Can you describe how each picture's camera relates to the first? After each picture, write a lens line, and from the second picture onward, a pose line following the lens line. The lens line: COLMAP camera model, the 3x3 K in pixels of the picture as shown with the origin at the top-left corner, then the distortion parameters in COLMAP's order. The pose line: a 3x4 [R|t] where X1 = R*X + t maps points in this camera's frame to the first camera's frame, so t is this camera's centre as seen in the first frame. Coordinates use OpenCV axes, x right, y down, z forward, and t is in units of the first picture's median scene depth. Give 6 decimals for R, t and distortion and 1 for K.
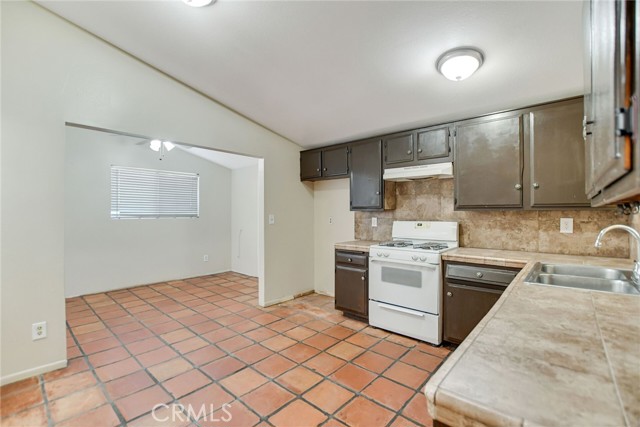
lens RADIAL K [[286.3, 0, 314.5], [0, 286.3, 214.8], [0, 0, 1]] dist [-0.026791, 0.005915]
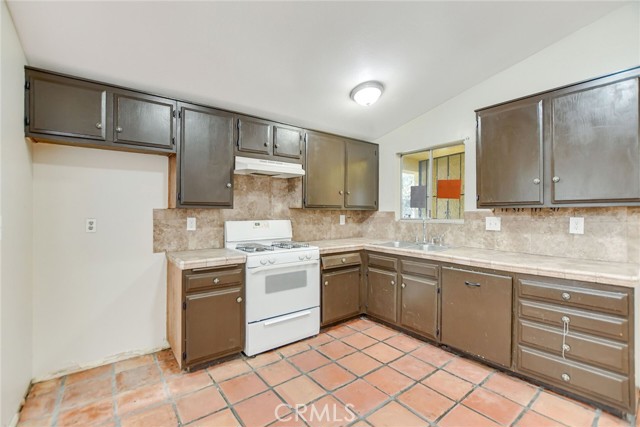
lens RADIAL K [[286.3, 0, 314.5], [0, 286.3, 214.8], [0, 0, 1]] dist [-0.026791, 0.005915]
pose [[0.169229, -0.008409, 0.985541, -0.527345], [0.004522, 0.999960, 0.007756, -0.002047], [-0.985566, 0.003144, 0.169260, 0.691523]]
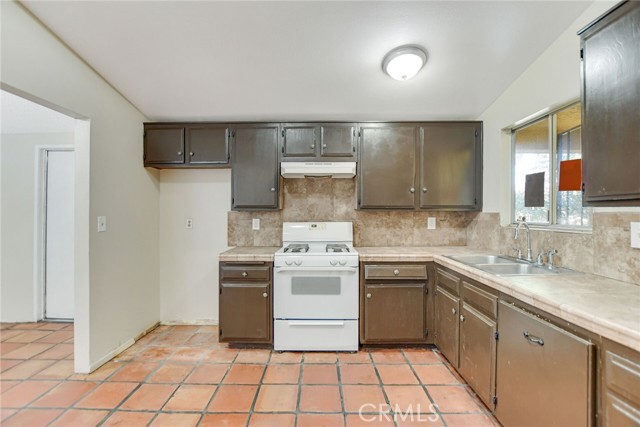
lens RADIAL K [[283.1, 0, 315.2], [0, 283.1, 212.3], [0, 0, 1]] dist [-0.021916, 0.001086]
pose [[0.746671, 0.002030, 0.665190, -0.255838], [0.004740, 0.999954, -0.008371, -0.001609], [-0.665177, 0.009403, 0.746627, 0.317242]]
